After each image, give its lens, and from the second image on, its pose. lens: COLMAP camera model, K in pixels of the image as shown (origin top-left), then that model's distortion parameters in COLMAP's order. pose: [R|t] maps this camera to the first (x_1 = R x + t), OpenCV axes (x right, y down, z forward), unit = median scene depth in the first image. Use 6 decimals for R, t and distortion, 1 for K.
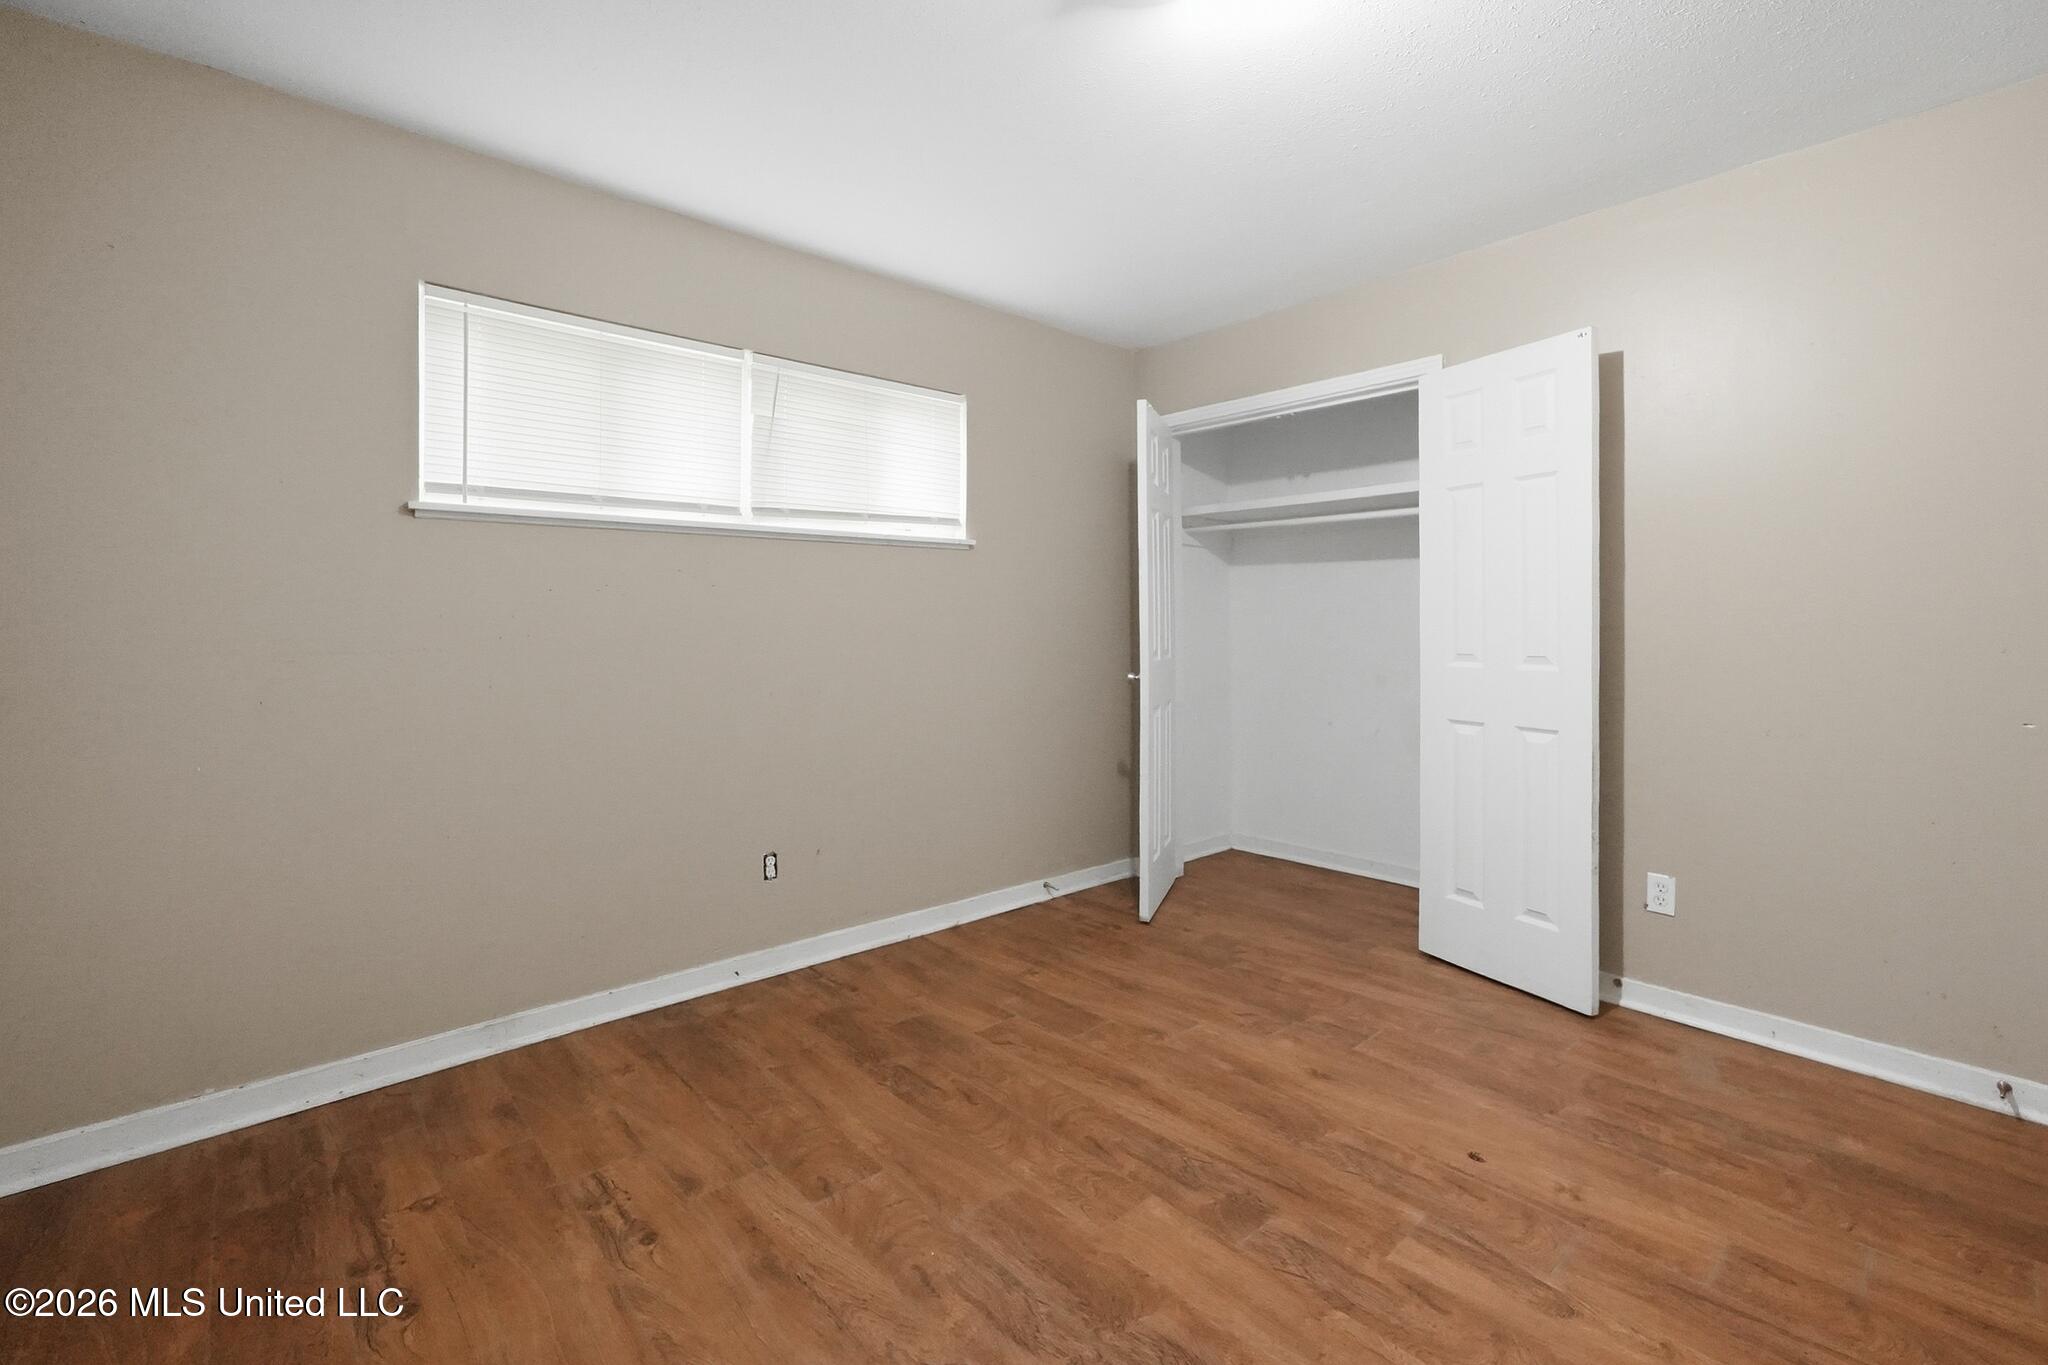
lens RADIAL K [[848.4, 0, 1060.4], [0, 848.4, 635.2], [0, 0, 1]] dist [-0.024464, 0.004024]
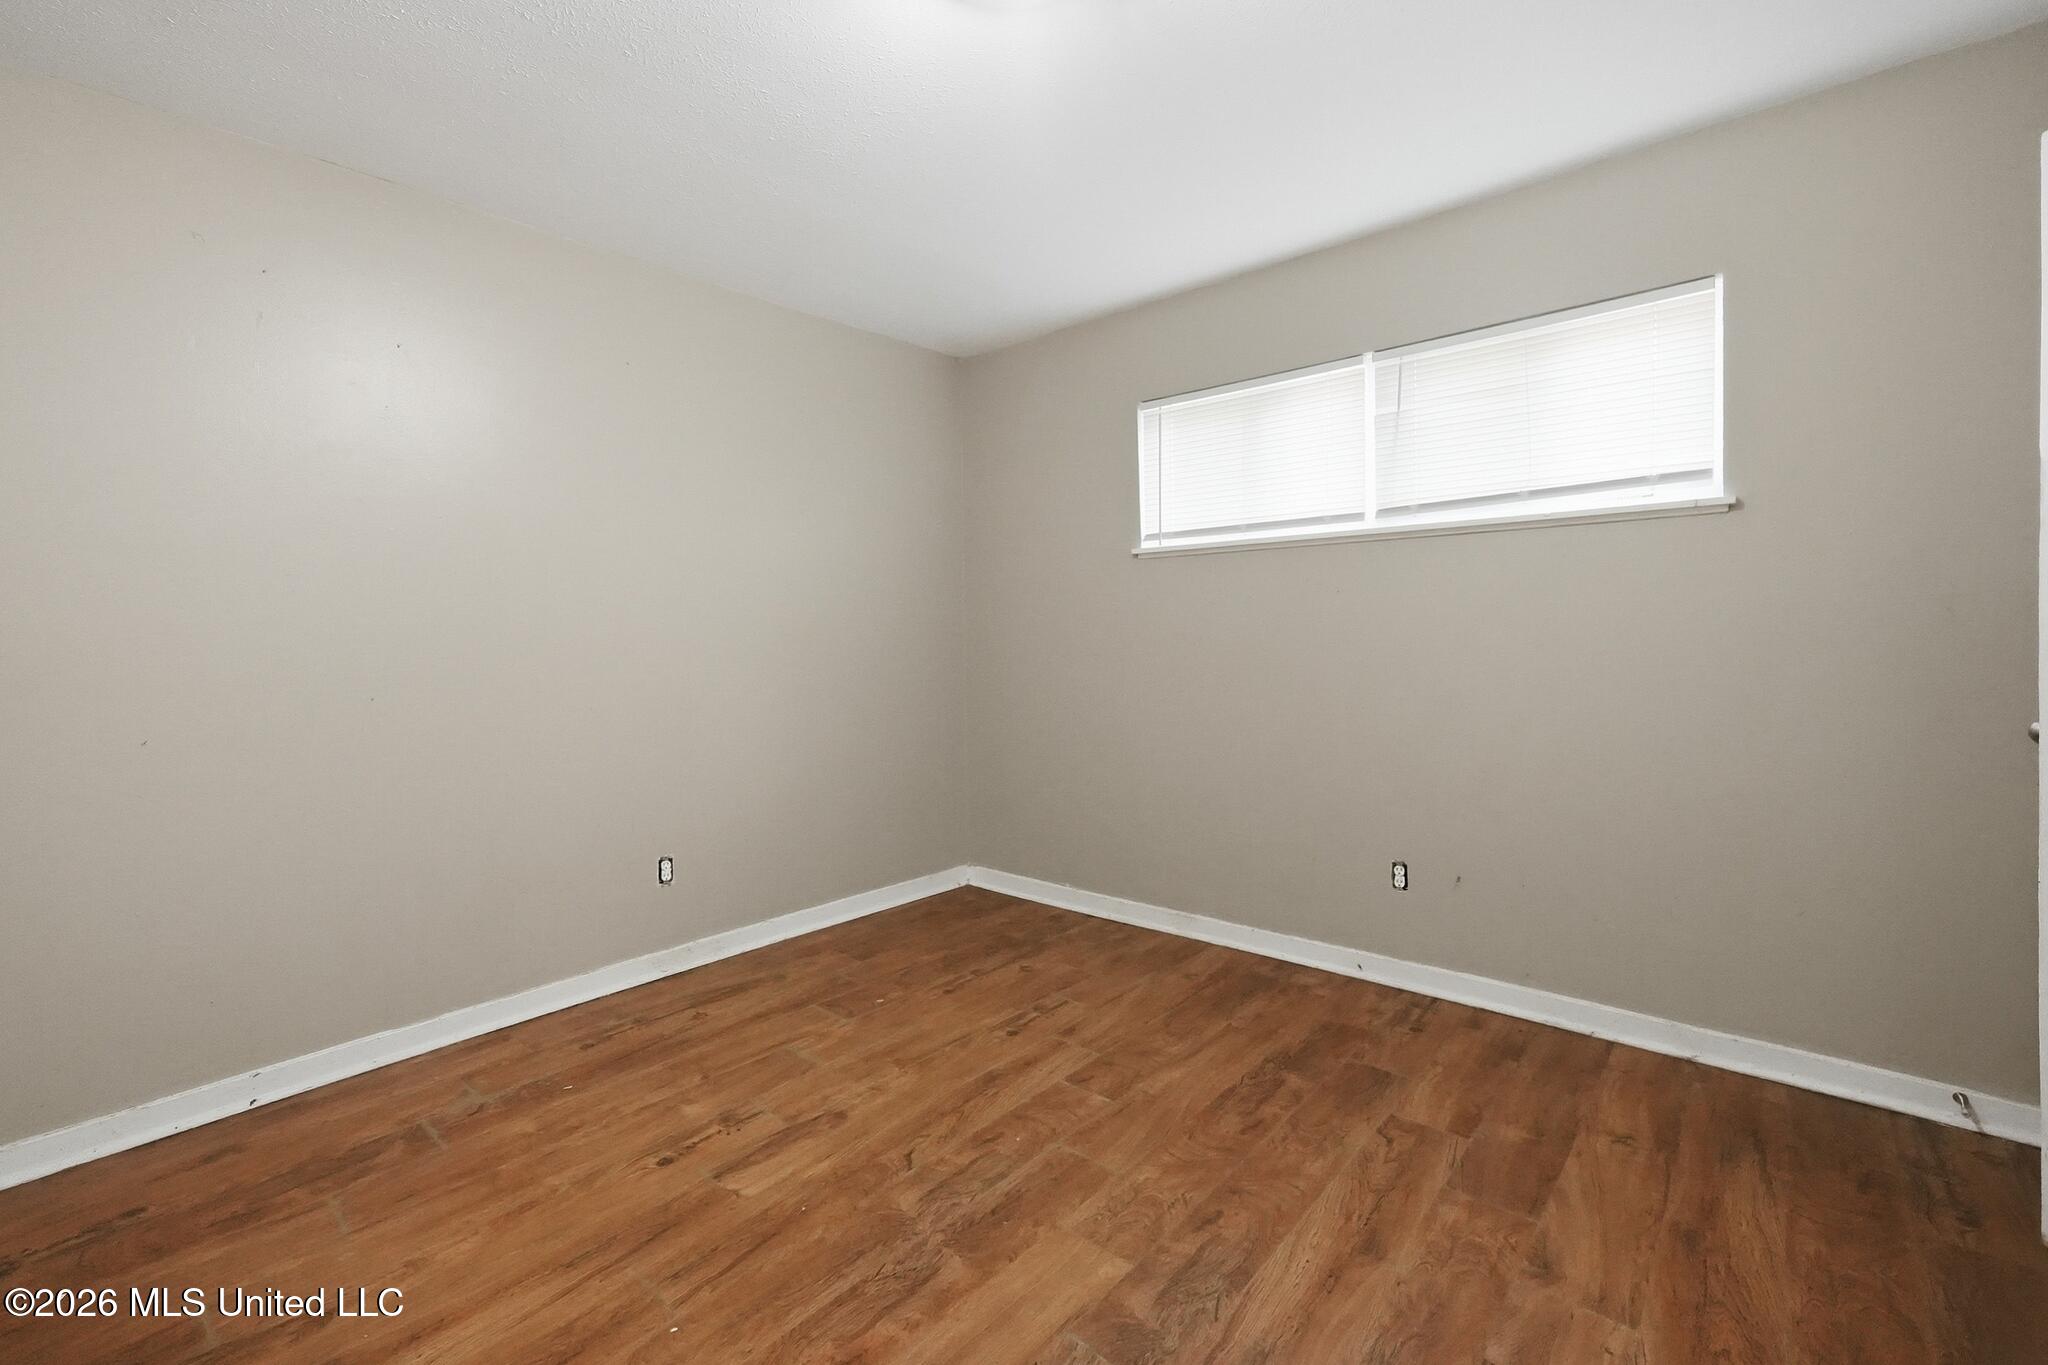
lens RADIAL K [[848.4, 0, 1013.1], [0, 848.4, 666.9], [0, 0, 1]] dist [-0.024464, 0.004024]
pose [[0.130841, 0.040299, -0.990584, 0.725459], [-0.000100, 0.999174, 0.040635, -0.009812], [0.991403, -0.005218, 0.130737, 0.570829]]
